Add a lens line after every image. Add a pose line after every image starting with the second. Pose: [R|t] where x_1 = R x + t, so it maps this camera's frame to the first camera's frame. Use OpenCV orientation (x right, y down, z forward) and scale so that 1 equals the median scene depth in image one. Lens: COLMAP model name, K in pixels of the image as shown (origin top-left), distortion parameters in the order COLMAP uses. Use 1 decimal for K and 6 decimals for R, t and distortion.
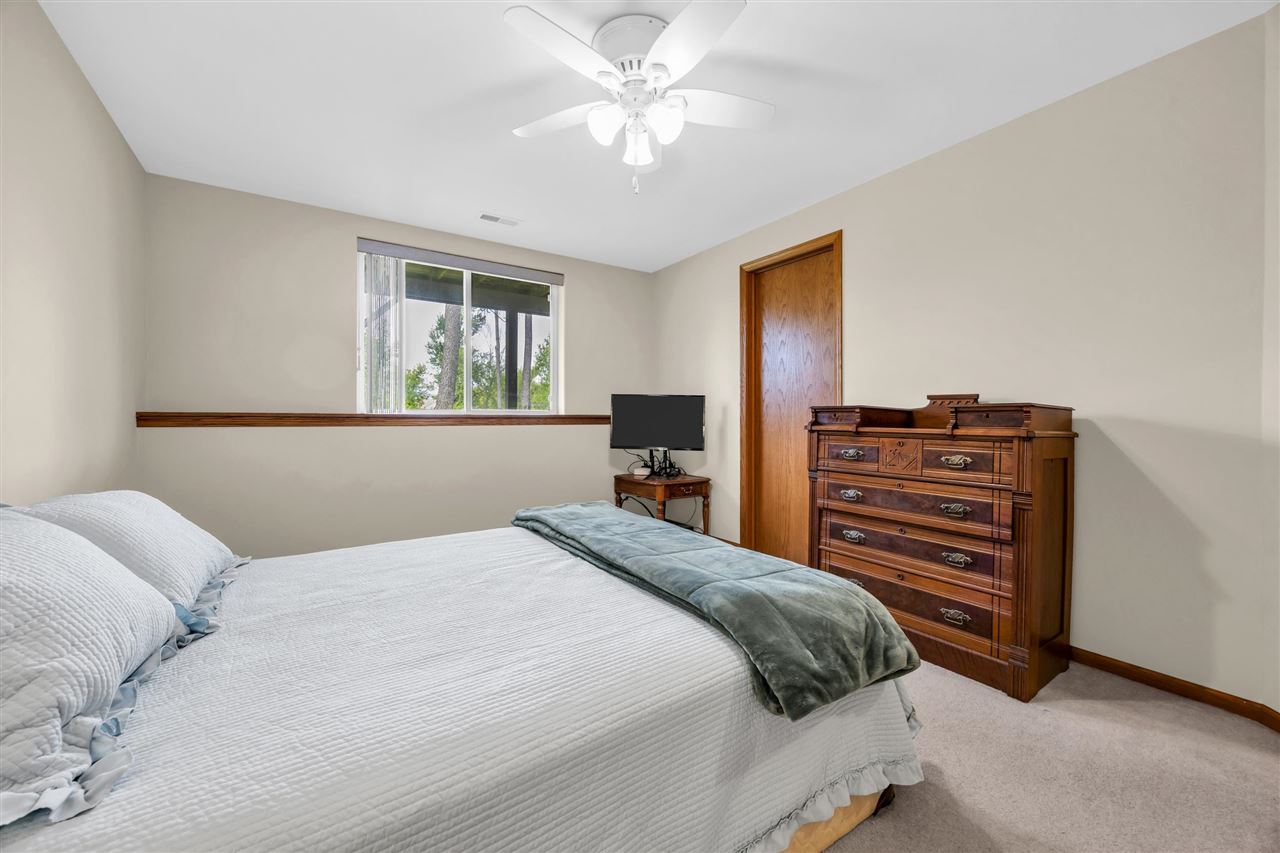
lens RADIAL K [[493.7, 0, 639.0], [0, 493.7, 421.3], [0, 0, 1]] dist [0.000610, -0.000011]
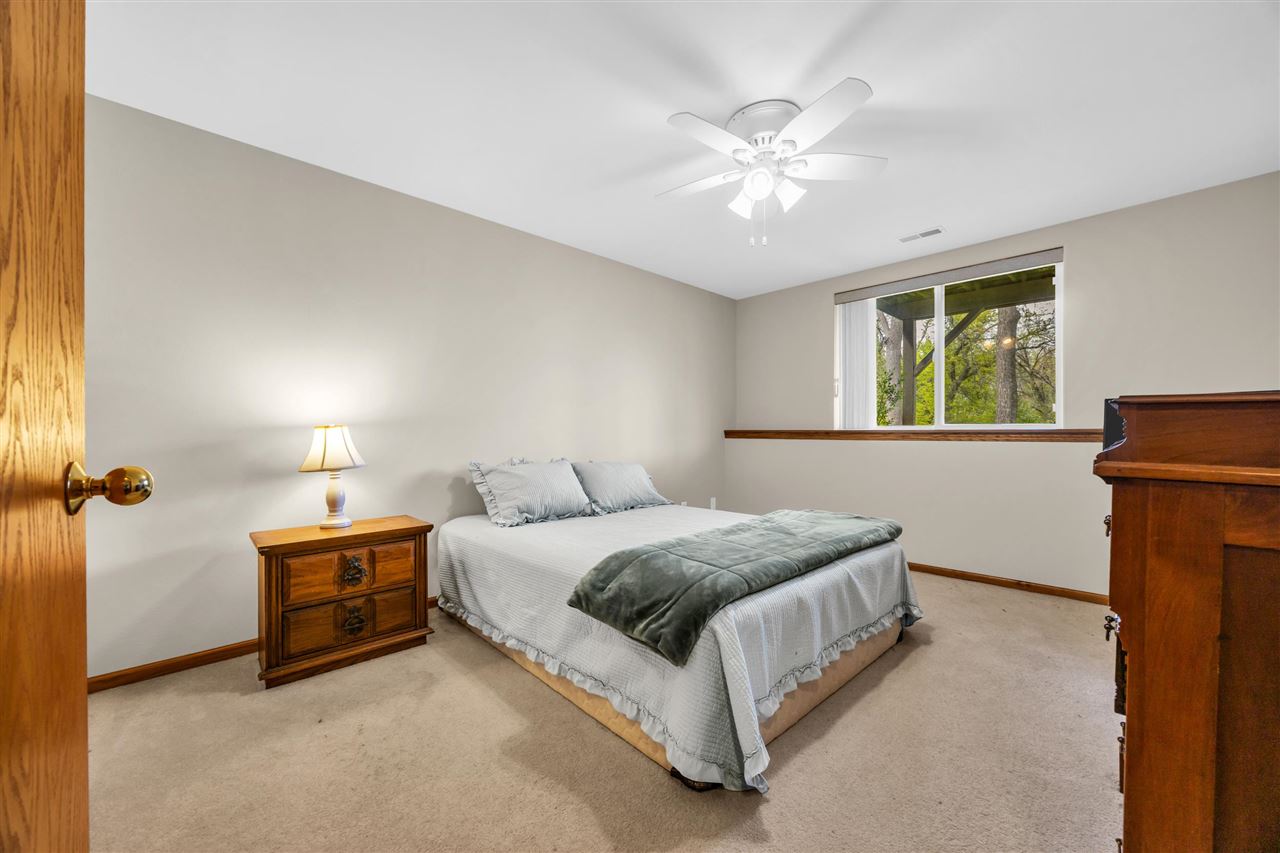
lens RADIAL K [[493.7, 0, 638.4], [0, 493.7, 434.0], [0, 0, 1]] dist [0.000610, -0.000011]
pose [[0.159582, 0.001153, -0.987184, 0.541388], [-0.007068, 0.999975, 0.000025, -0.001242], [0.987159, 0.006974, 0.159586, 0.246014]]
